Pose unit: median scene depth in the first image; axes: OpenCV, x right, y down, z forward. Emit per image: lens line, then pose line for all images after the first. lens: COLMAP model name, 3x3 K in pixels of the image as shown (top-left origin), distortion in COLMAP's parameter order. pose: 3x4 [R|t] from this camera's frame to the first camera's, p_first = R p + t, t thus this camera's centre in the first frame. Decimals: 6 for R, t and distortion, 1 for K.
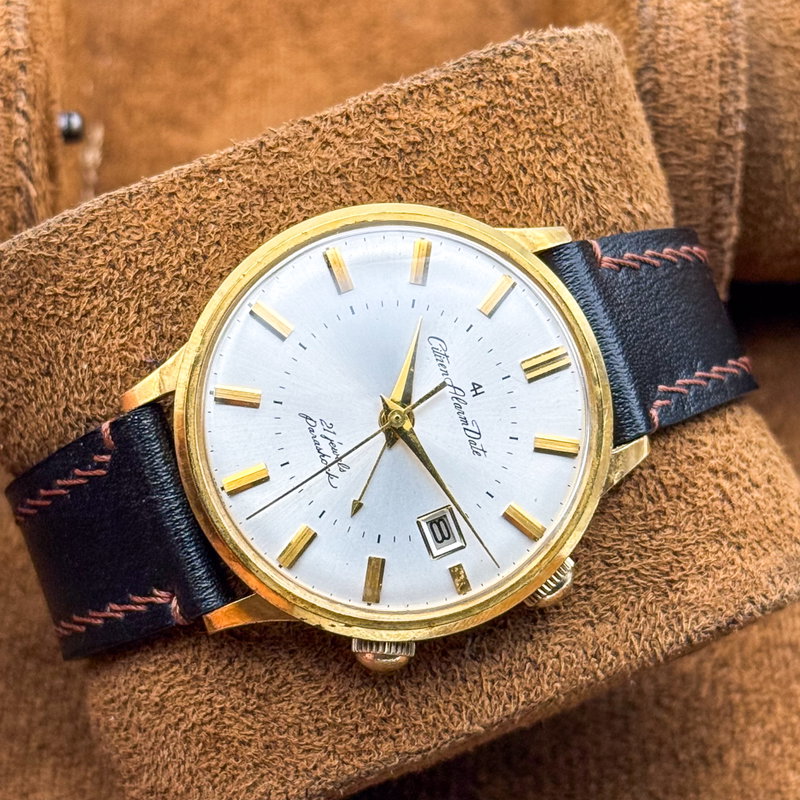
lens RADIAL K [[2509.2, 0, 401.6], [0, 2509.2, 412.4], [0, 0, 1]] dist [0.016839, 0.440022]
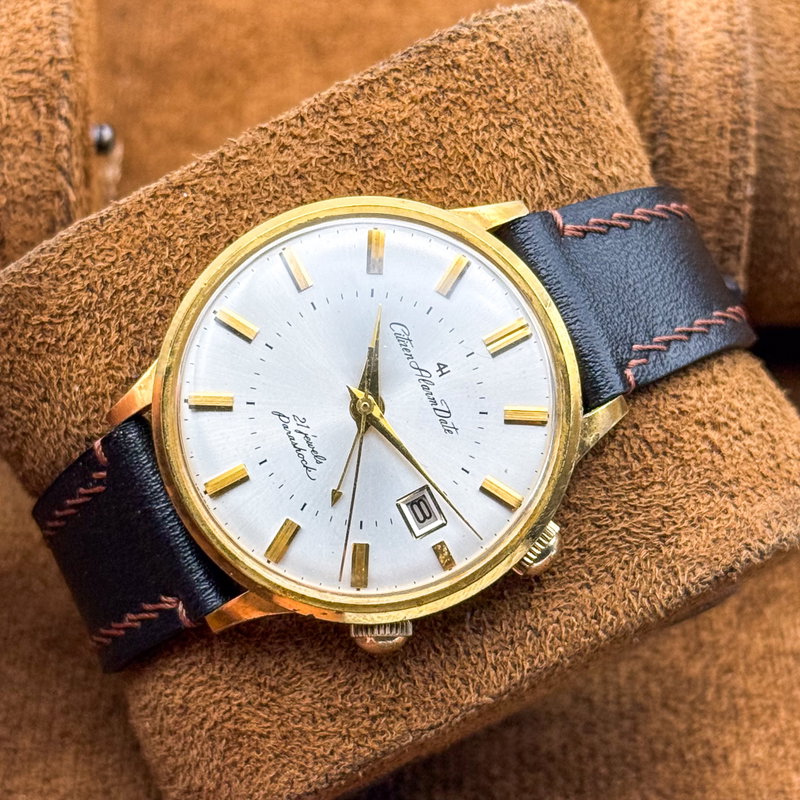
lens RADIAL K [[2509.2, 0, 401.6], [0, 2509.2, 412.4], [0, 0, 1]] dist [0.016839, 0.440022]
pose [[0.988168, -0.108610, -0.108291, 0.118085], [0.108835, 0.994052, -0.003844, 0.010027], [0.108064, -0.007987, 0.994112, -0.016178]]
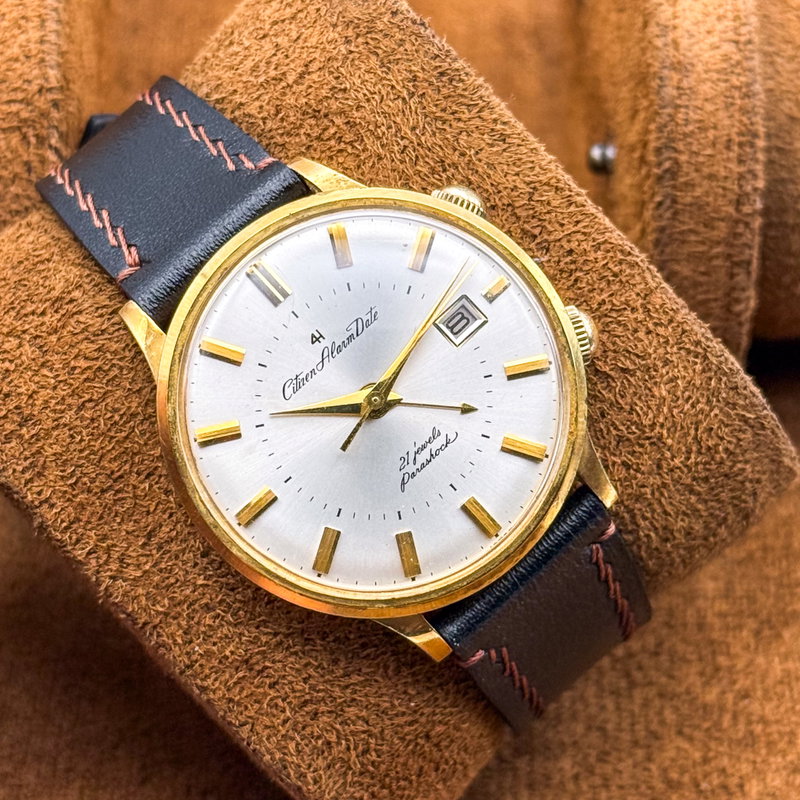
lens RADIAL K [[2509.2, 0, 401.6], [0, 2509.2, 412.4], [0, 0, 1]] dist [0.016839, 0.440022]
pose [[-0.344146, -0.936225, -0.071035, 0.059805], [0.917968, -0.351396, 0.183999, -0.169299], [-0.197226, -0.001886, 0.980356, -0.002104]]
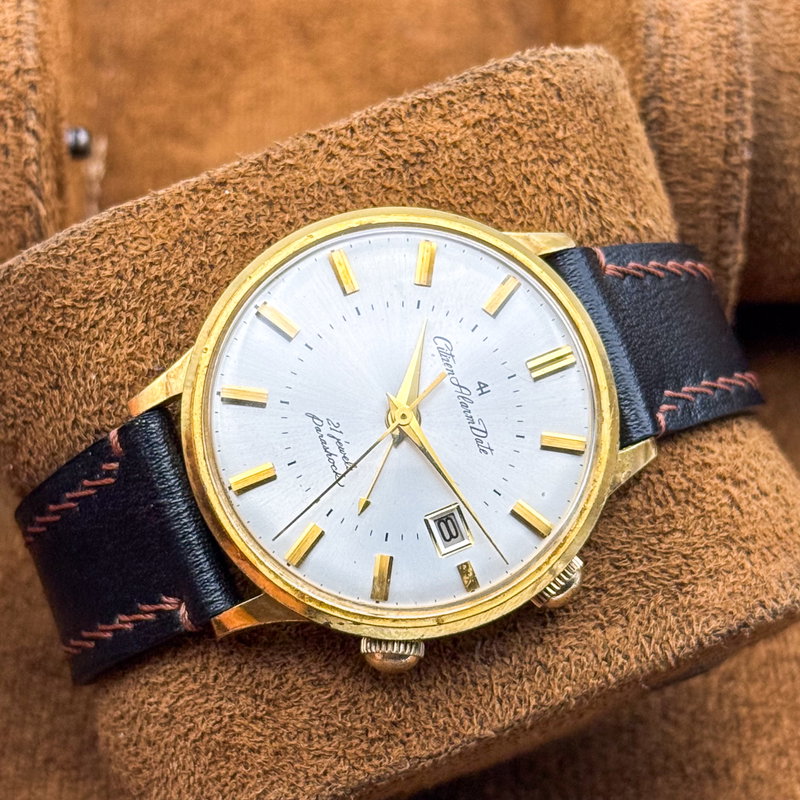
lens RADIAL K [[2509.2, 0, 401.6], [0, 2509.2, 412.4], [0, 0, 1]] dist [0.016839, 0.440022]
pose [[0.999899, -0.011594, -0.008194, 0.005424], [0.010947, 0.997127, -0.074958, 0.072768], [0.009039, 0.074861, 0.997153, -0.000281]]
